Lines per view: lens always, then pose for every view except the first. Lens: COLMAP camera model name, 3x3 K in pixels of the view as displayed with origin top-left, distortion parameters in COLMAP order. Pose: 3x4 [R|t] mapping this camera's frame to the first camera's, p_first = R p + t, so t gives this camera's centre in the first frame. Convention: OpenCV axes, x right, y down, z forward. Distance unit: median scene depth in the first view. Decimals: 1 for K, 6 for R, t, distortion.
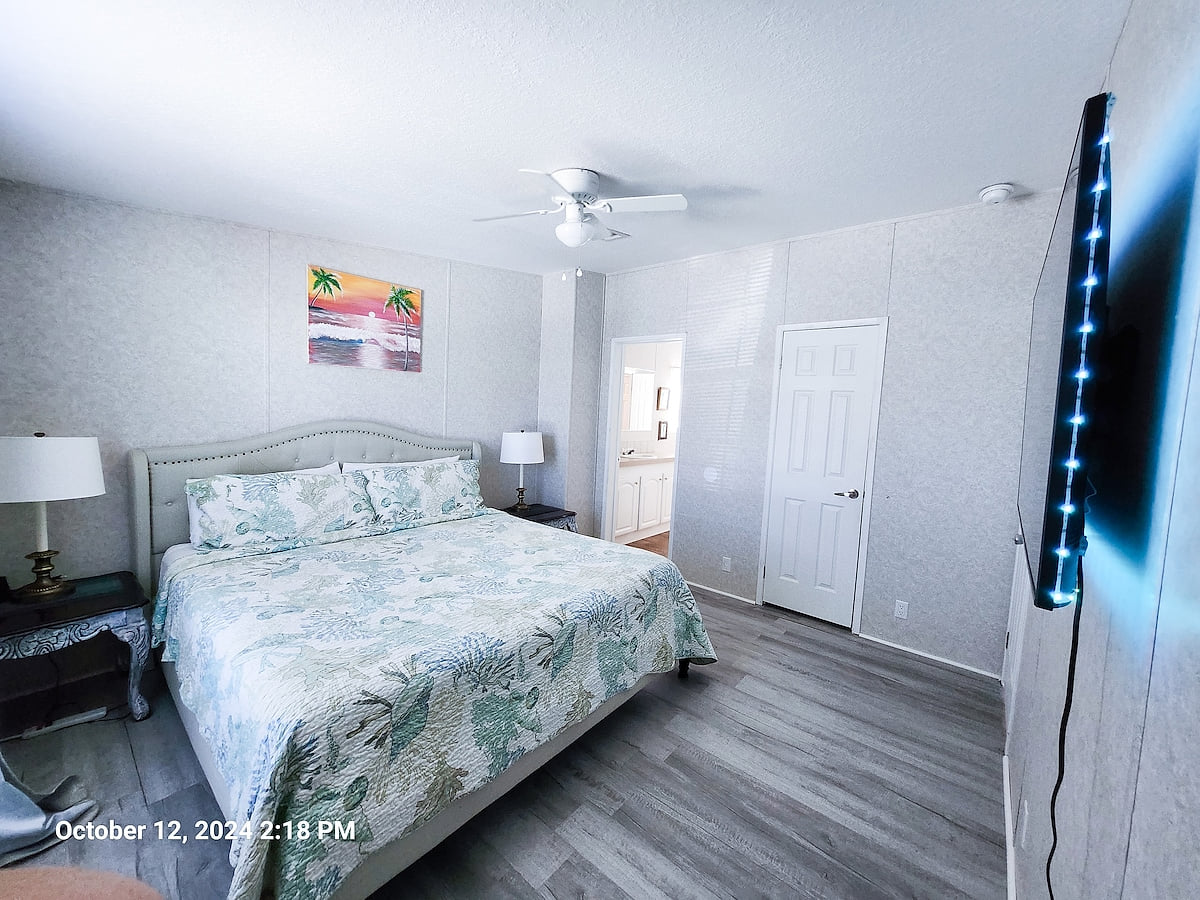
lens RADIAL K [[476.1, 0, 596.0], [0, 476.1, 443.7], [0, 0, 1]] dist [-0.001267, -0.000135]
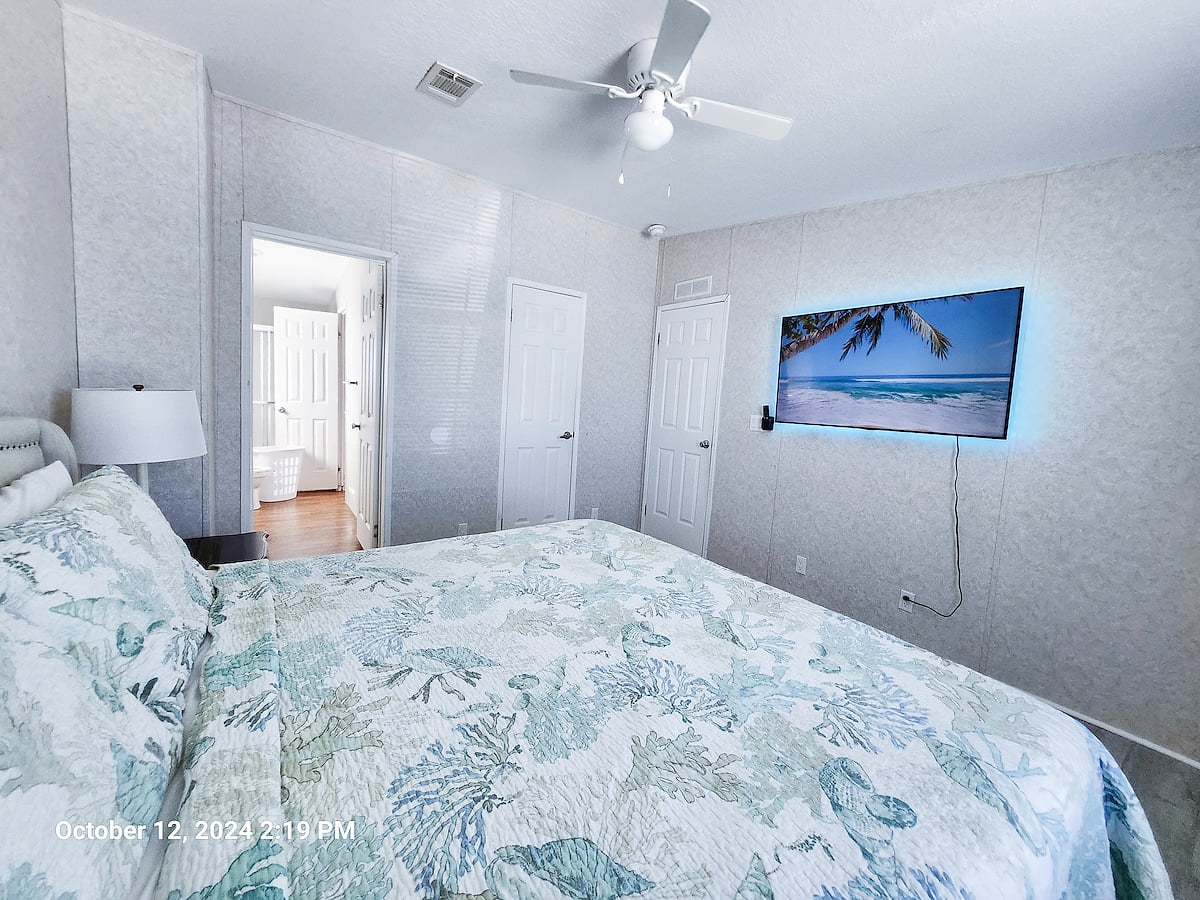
lens RADIAL K [[476.1, 0, 596.0], [0, 476.1, 443.7], [0, 0, 1]] dist [-0.001267, -0.000135]
pose [[0.239853, -0.128703, 0.962240, -0.728712], [0.025618, 0.991667, 0.126253, -0.029948], [-0.970471, -0.005632, 0.241152, 0.740664]]
